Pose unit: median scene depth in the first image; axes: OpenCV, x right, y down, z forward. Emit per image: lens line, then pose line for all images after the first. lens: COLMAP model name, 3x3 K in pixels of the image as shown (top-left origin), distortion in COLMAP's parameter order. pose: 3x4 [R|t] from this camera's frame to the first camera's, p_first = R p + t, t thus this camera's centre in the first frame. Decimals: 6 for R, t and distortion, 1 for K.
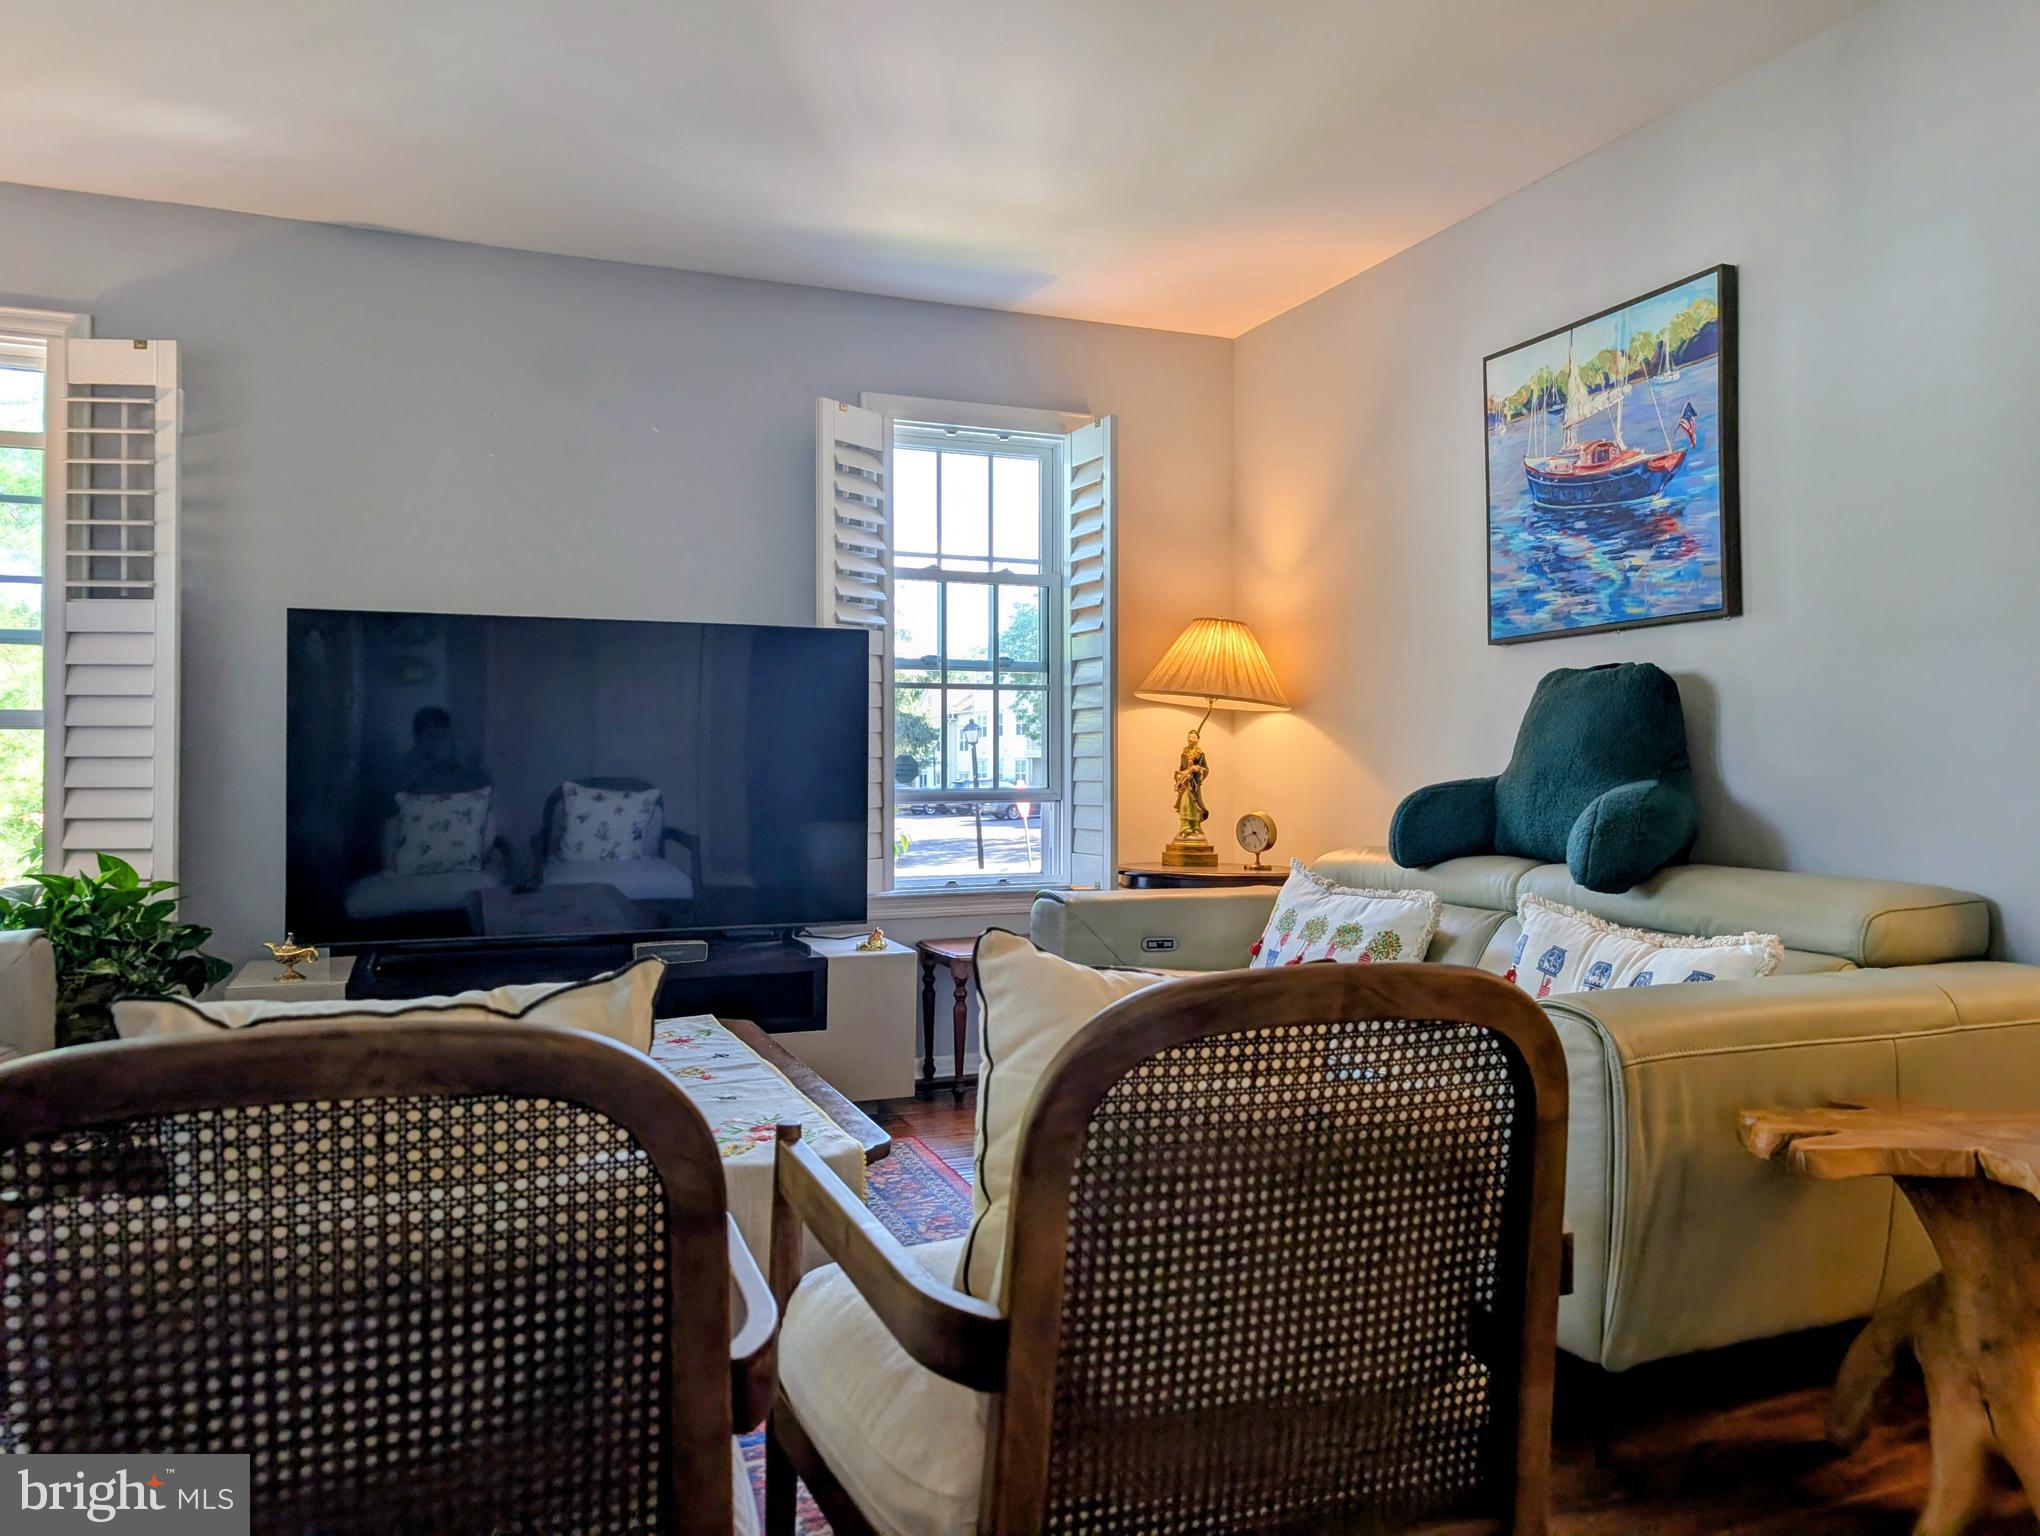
lens RADIAL K [[1503.8, 0, 1021.7], [0, 1503.8, 767.0], [0, 0, 1]] dist [0.043134, -0.010072]
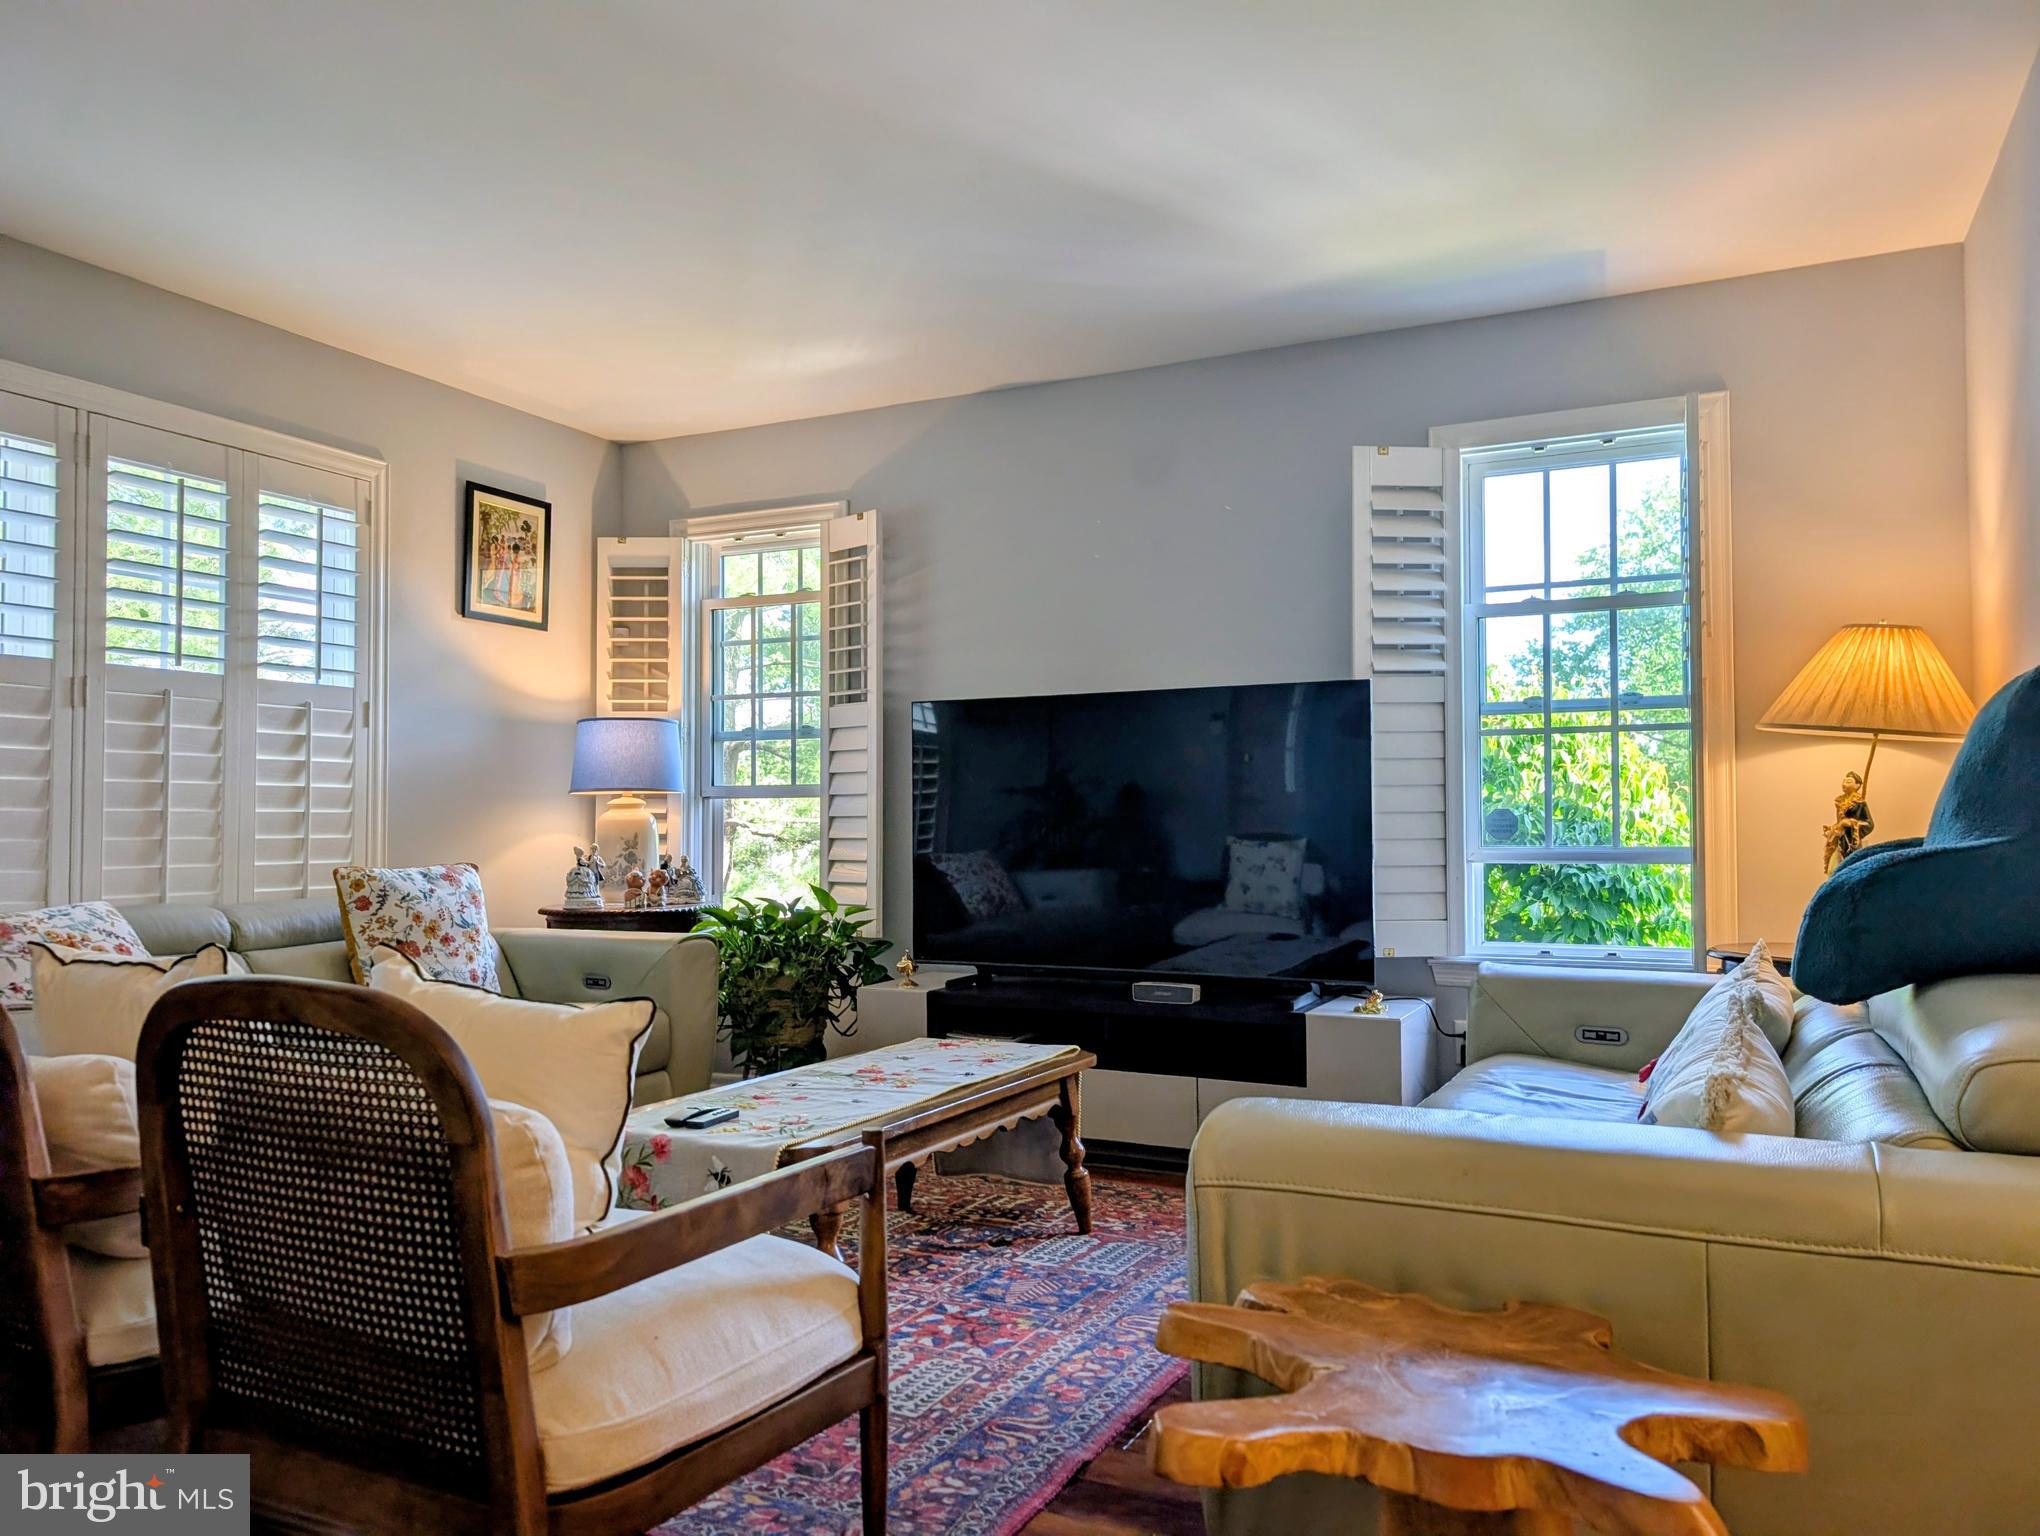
lens RADIAL K [[1503.8, 0, 1021.4], [0, 1503.8, 772.0], [0, 0, 1]] dist [0.043134, -0.010072]
pose [[0.660311, -0.028650, -0.750446, 0.454322], [0.005074, 0.999419, -0.033691, -0.000471], [0.750975, 0.018439, 0.660073, 0.189131]]
